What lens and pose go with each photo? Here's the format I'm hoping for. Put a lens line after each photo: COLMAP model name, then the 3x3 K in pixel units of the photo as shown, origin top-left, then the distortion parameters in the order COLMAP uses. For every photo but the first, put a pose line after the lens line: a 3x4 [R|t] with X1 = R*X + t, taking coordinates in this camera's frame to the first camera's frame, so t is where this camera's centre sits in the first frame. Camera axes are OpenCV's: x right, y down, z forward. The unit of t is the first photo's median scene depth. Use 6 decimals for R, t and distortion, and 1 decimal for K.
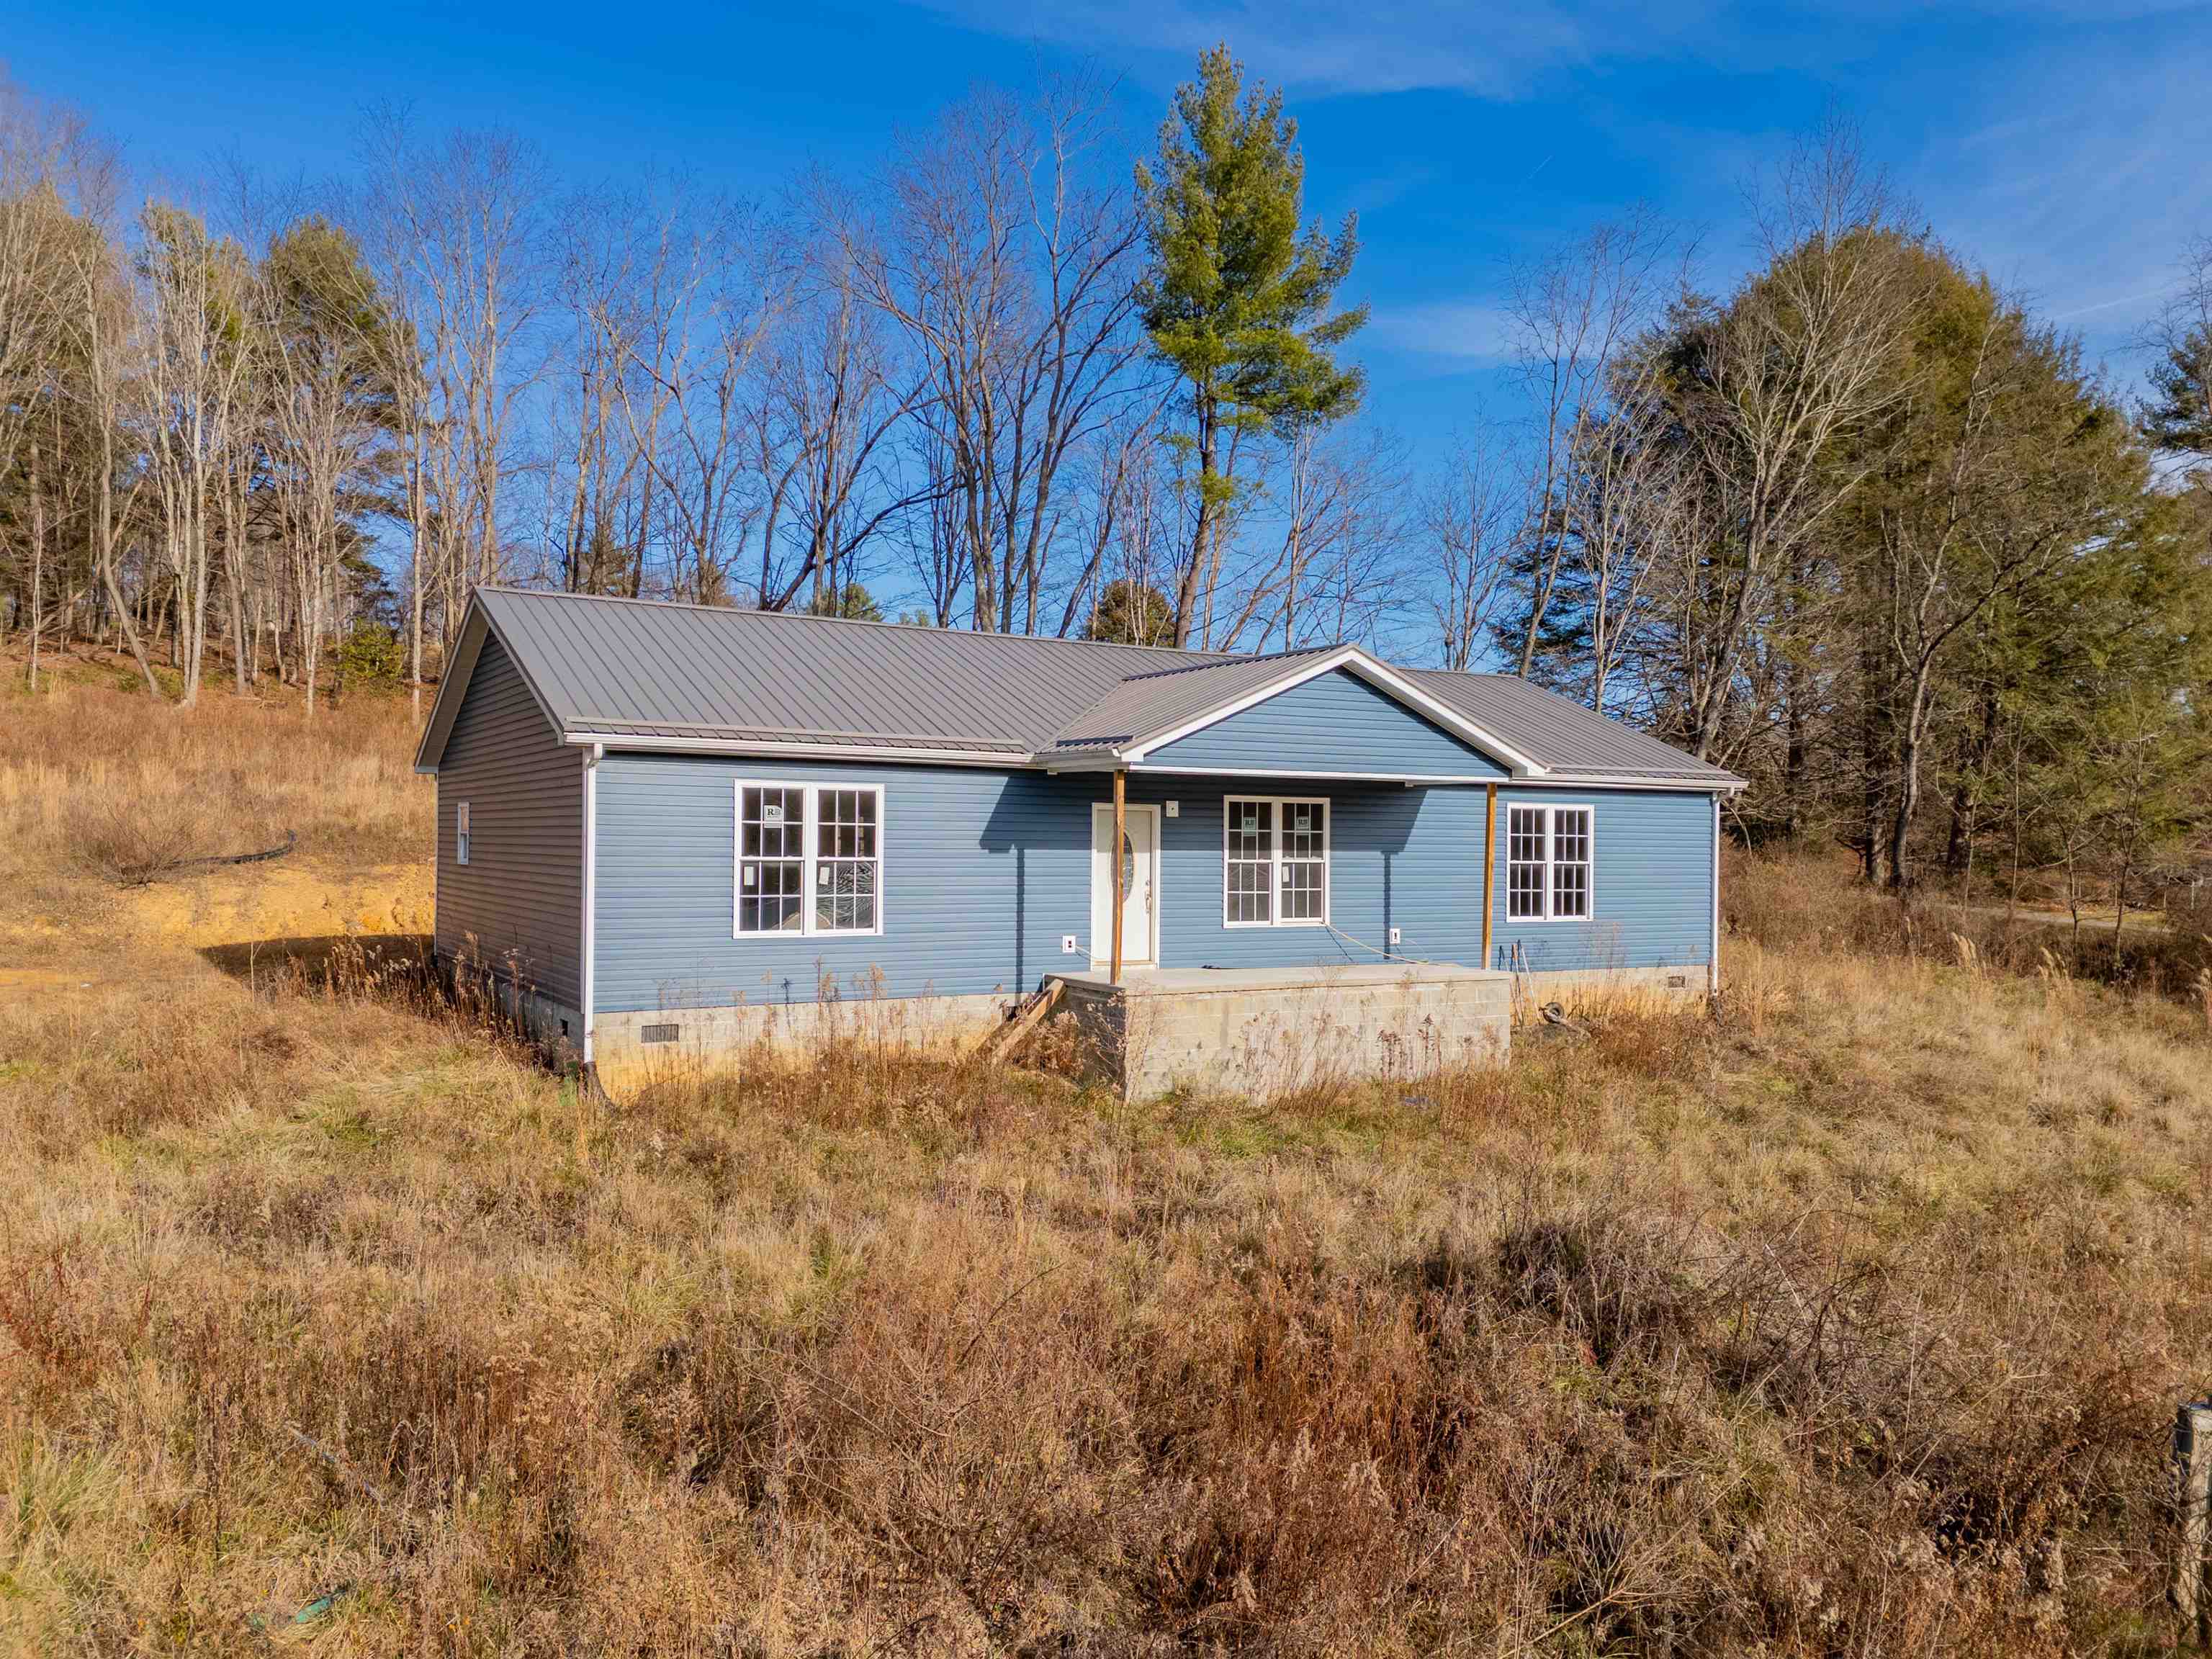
lens RADIAL K [[1615.5, 0, 1112.4], [0, 1615.5, 823.7], [0, 0, 1]] dist [0.081777, -0.075382]
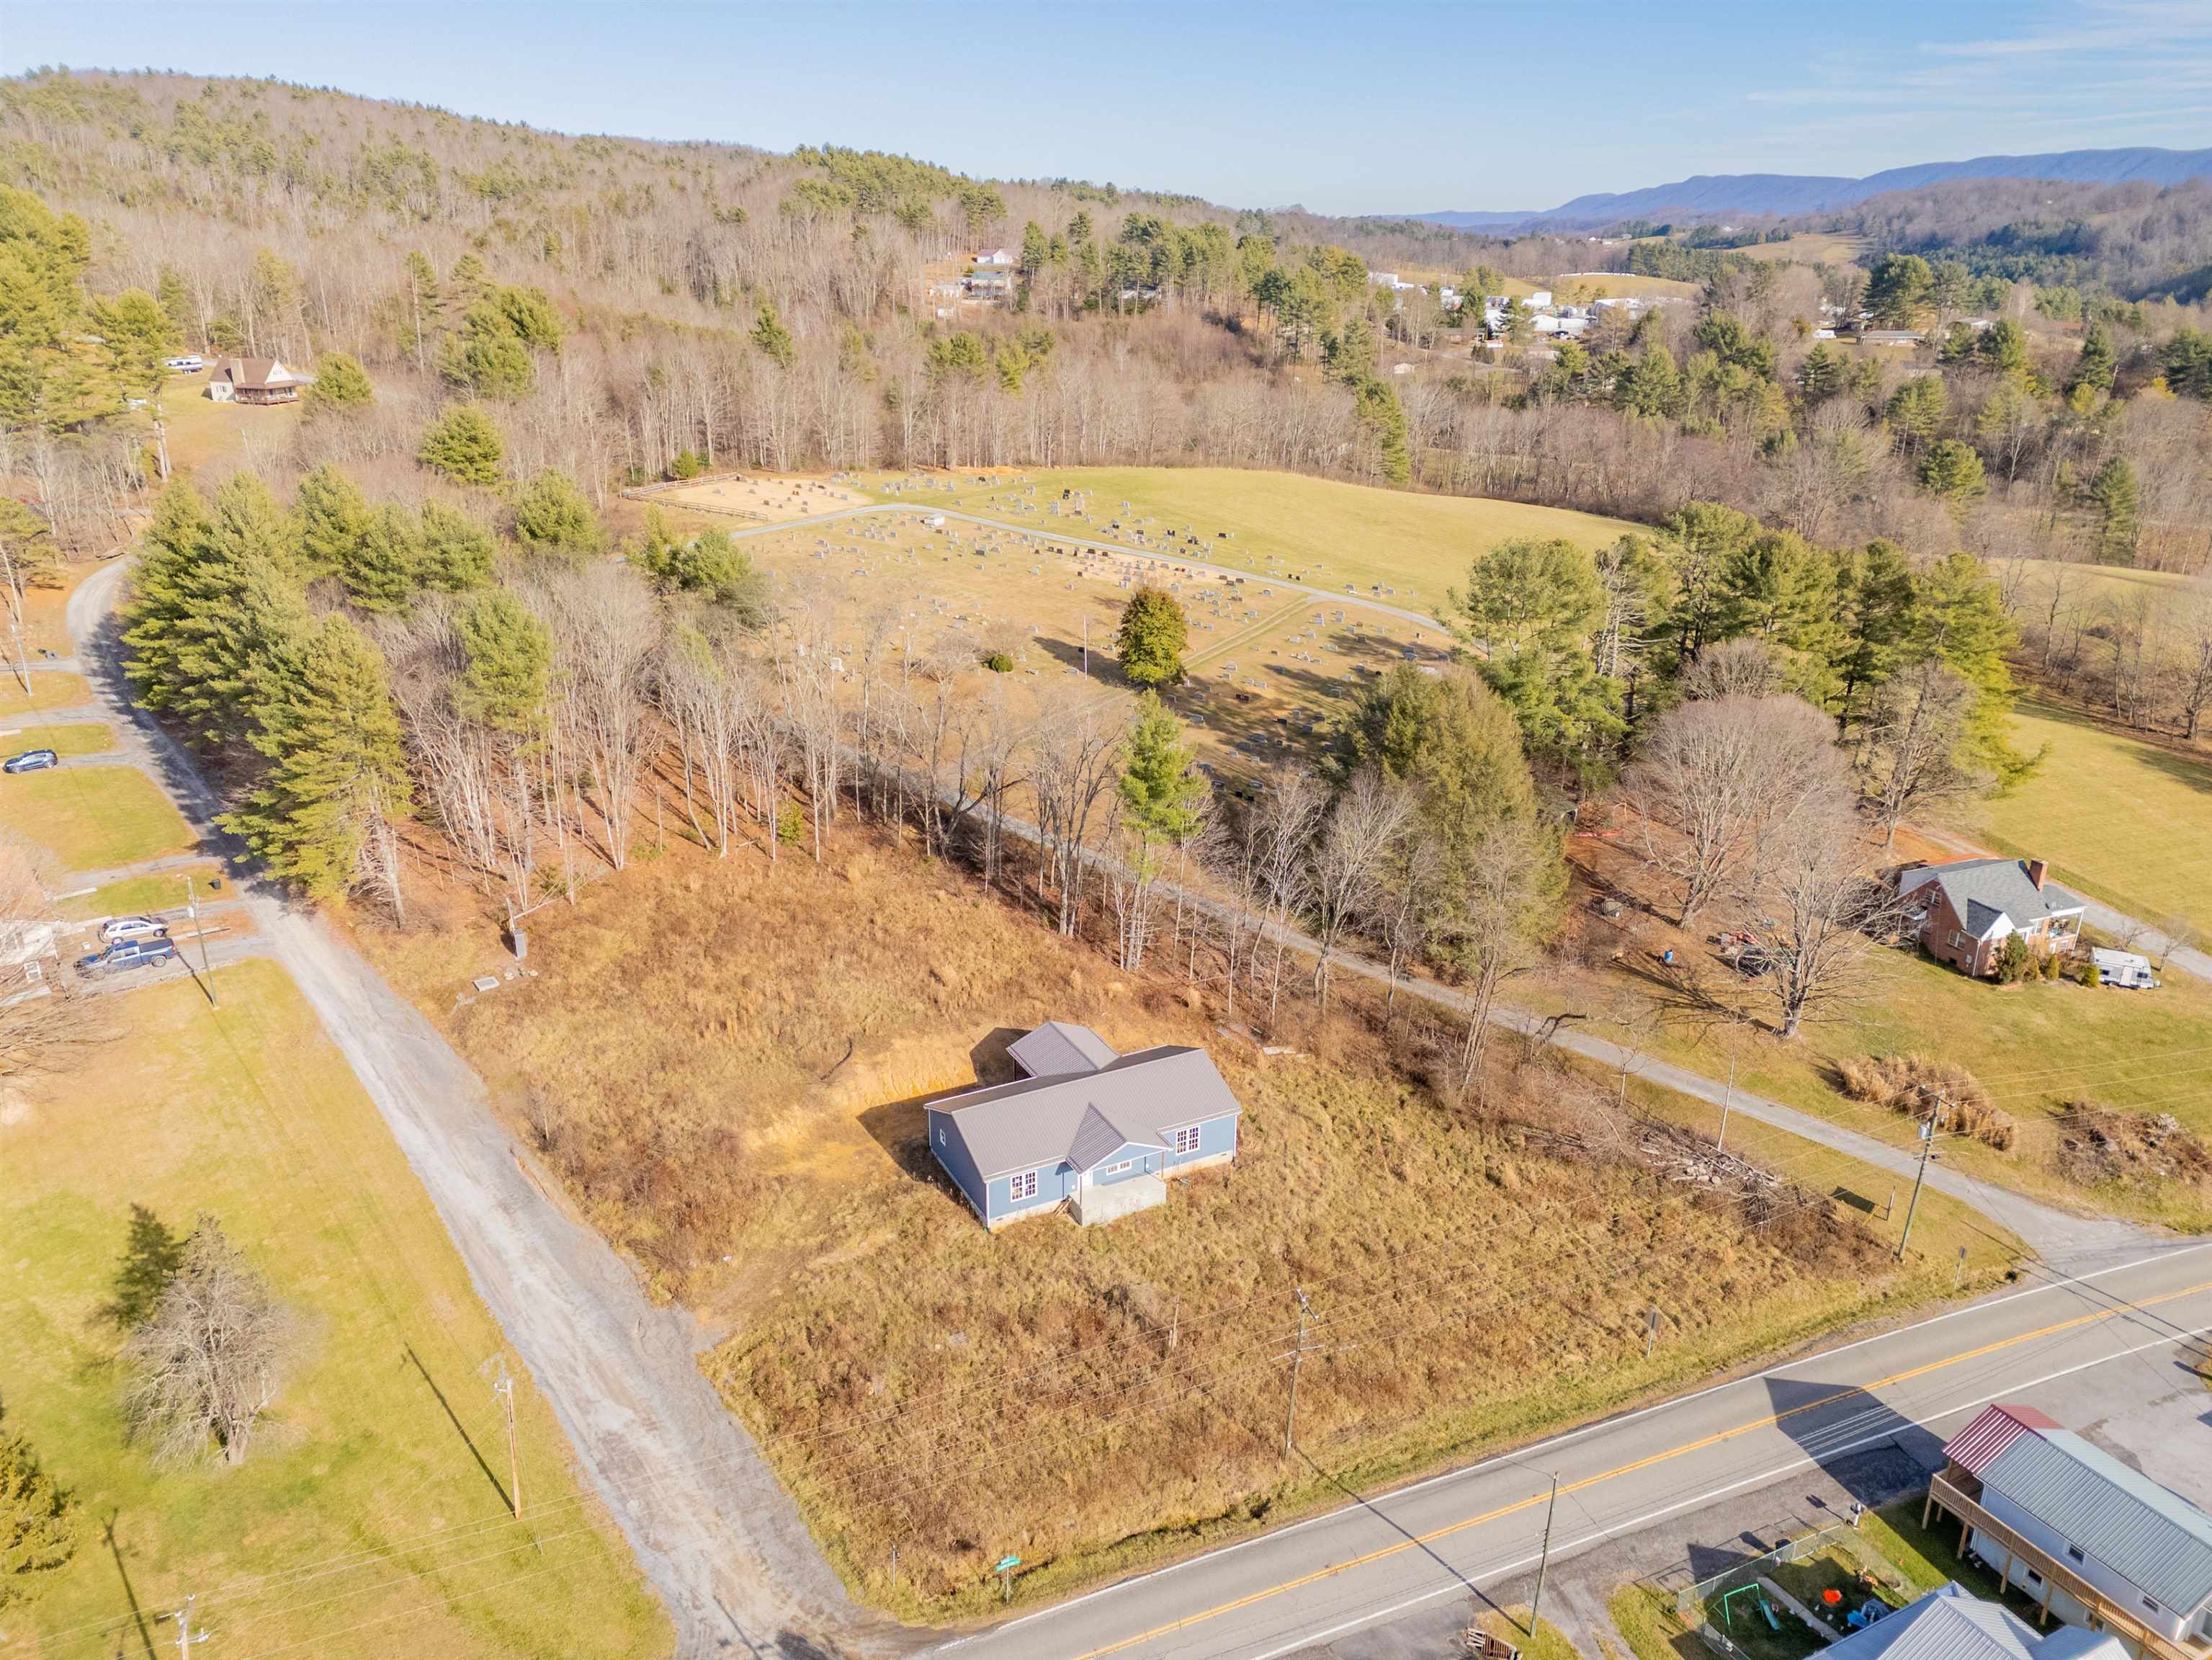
lens RADIAL K [[1615.7, 0, 1112.4], [0, 1615.7, 824.2], [0, 0, 1]] dist [0.081777, -0.075382]
pose [[0.998147, 0.013980, -0.059225, 0.351560], [0.007781, 0.935945, 0.352060, -2.565694], [0.060353, -0.351869, 0.934102, -3.080529]]
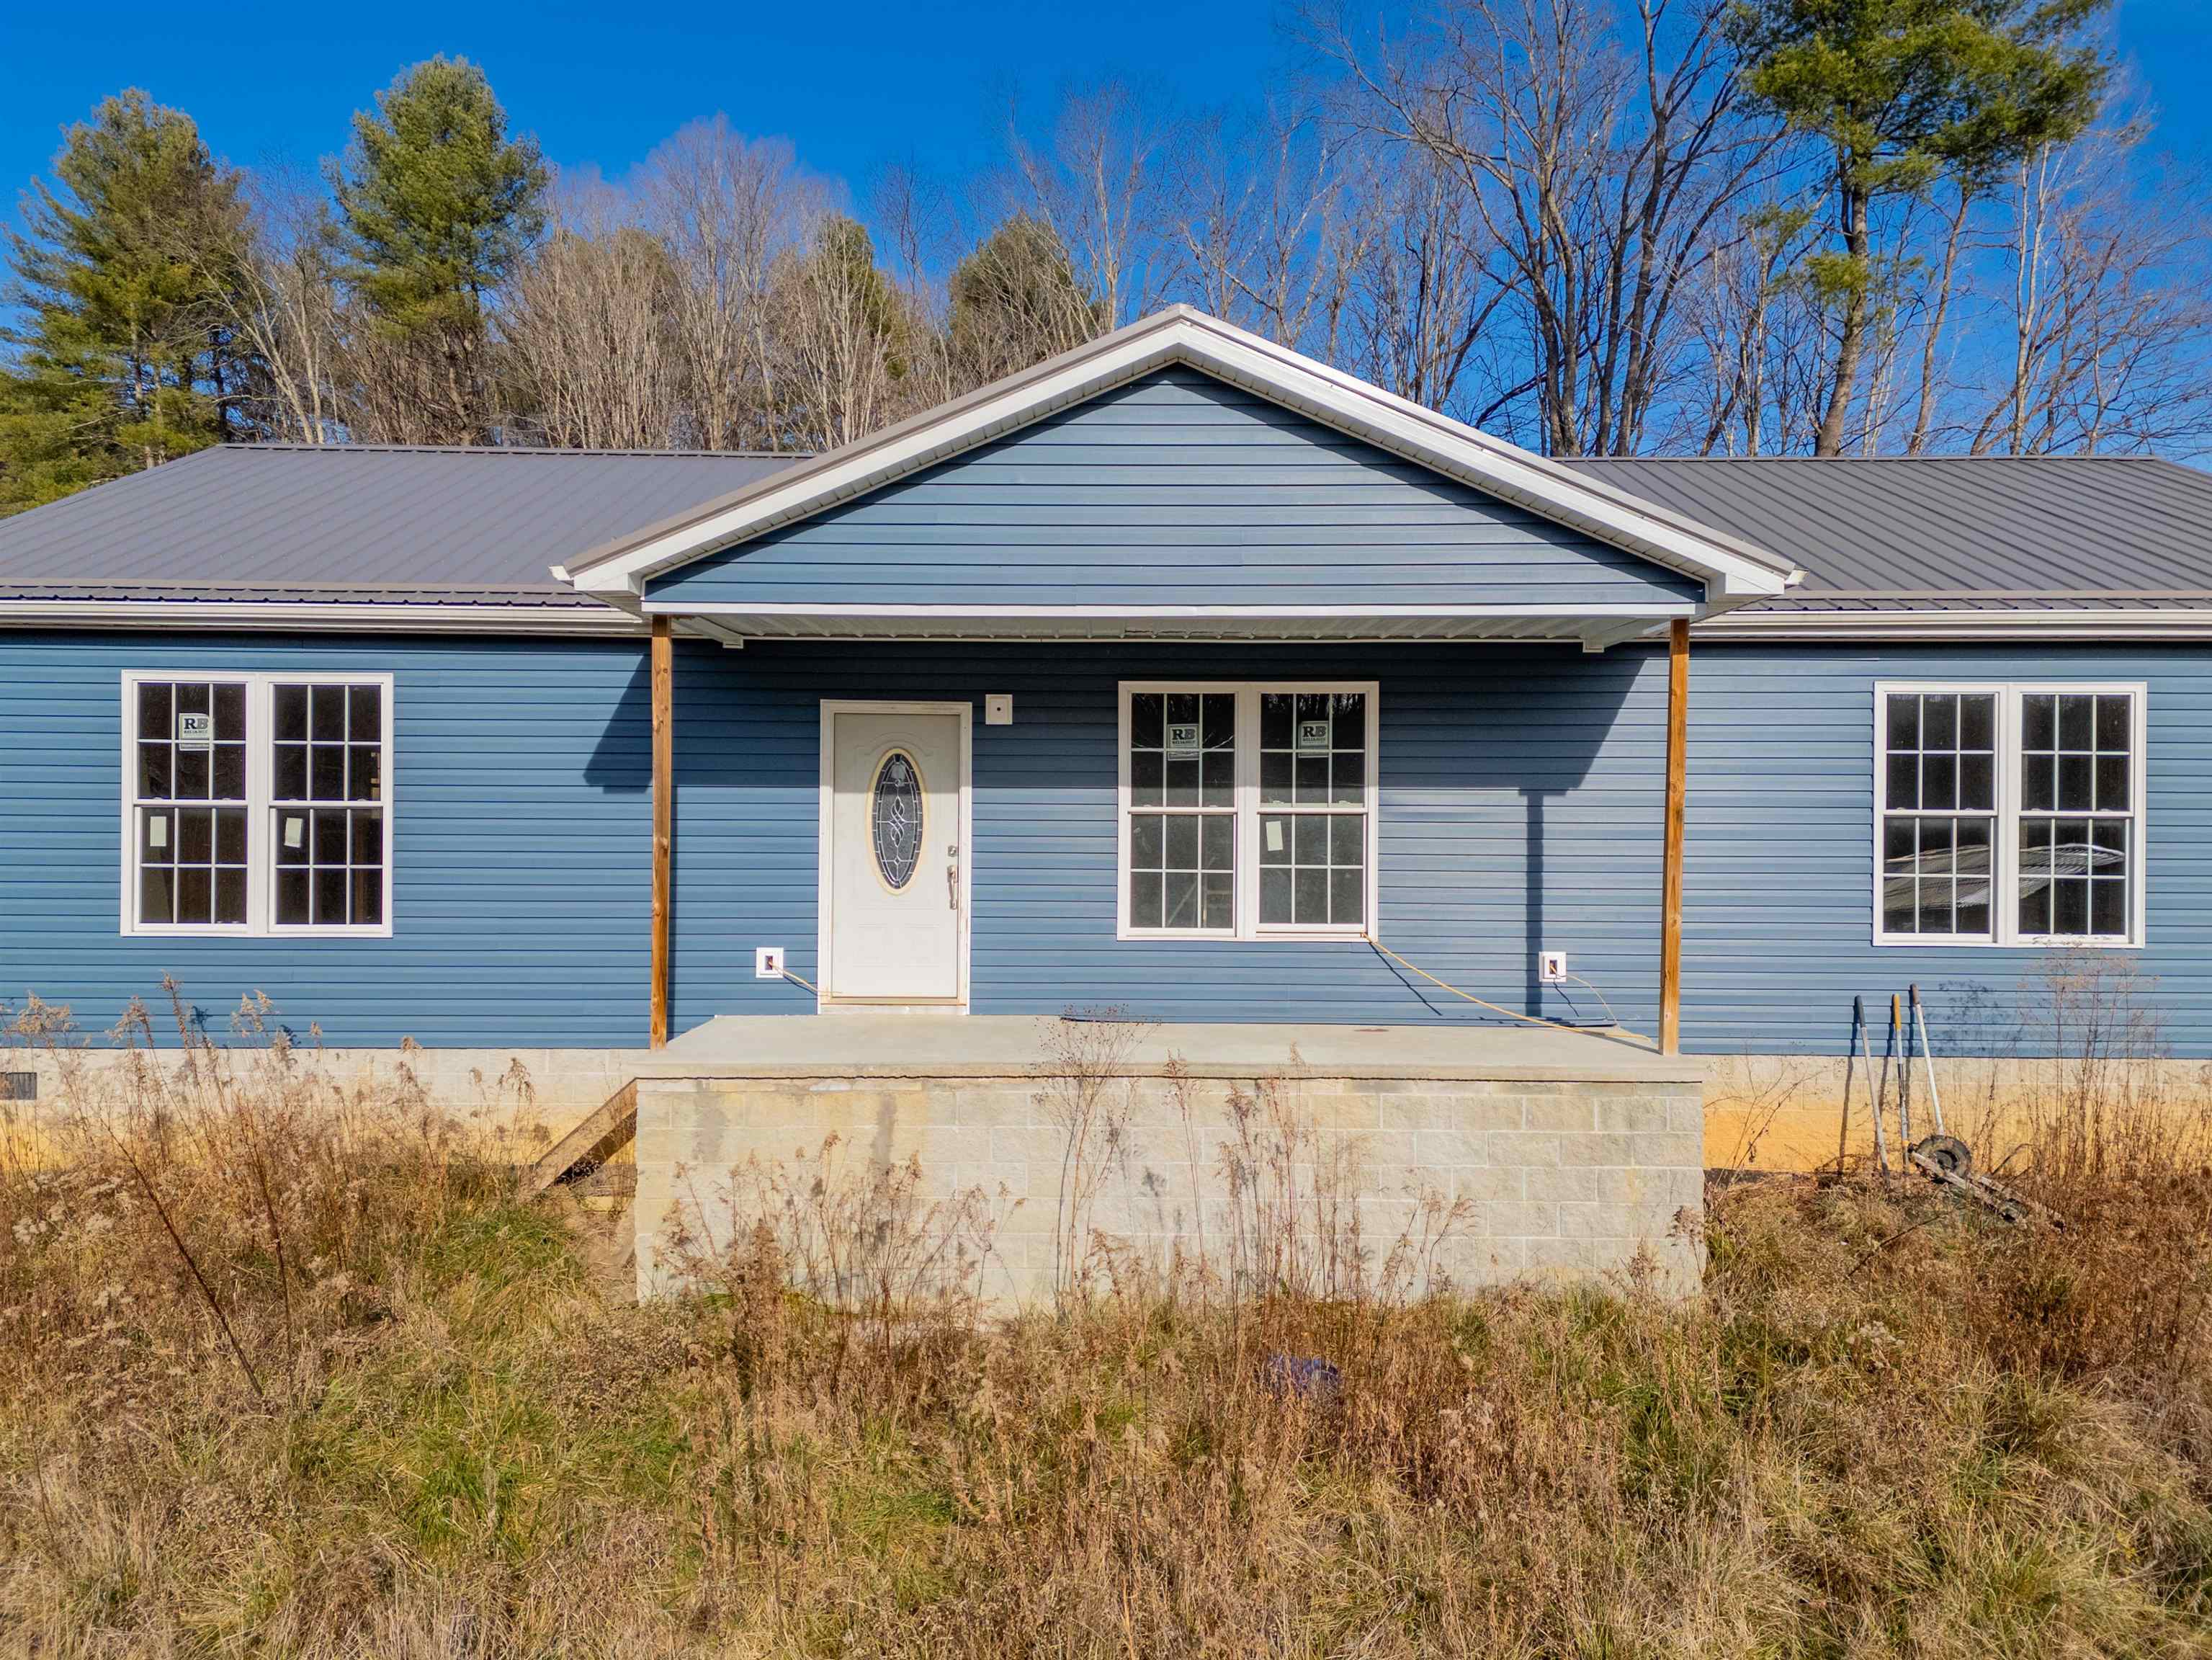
lens RADIAL K [[1615.7, 0, 1112.4], [0, 1615.7, 824.2], [0, 0, 1]] dist [0.081777, -0.075382]
pose [[0.858164, -0.005509, -0.513346, 0.325827], [0.009376, 0.999944, 0.004944, 0.024898], [0.513290, -0.009056, 0.858168, 0.550772]]
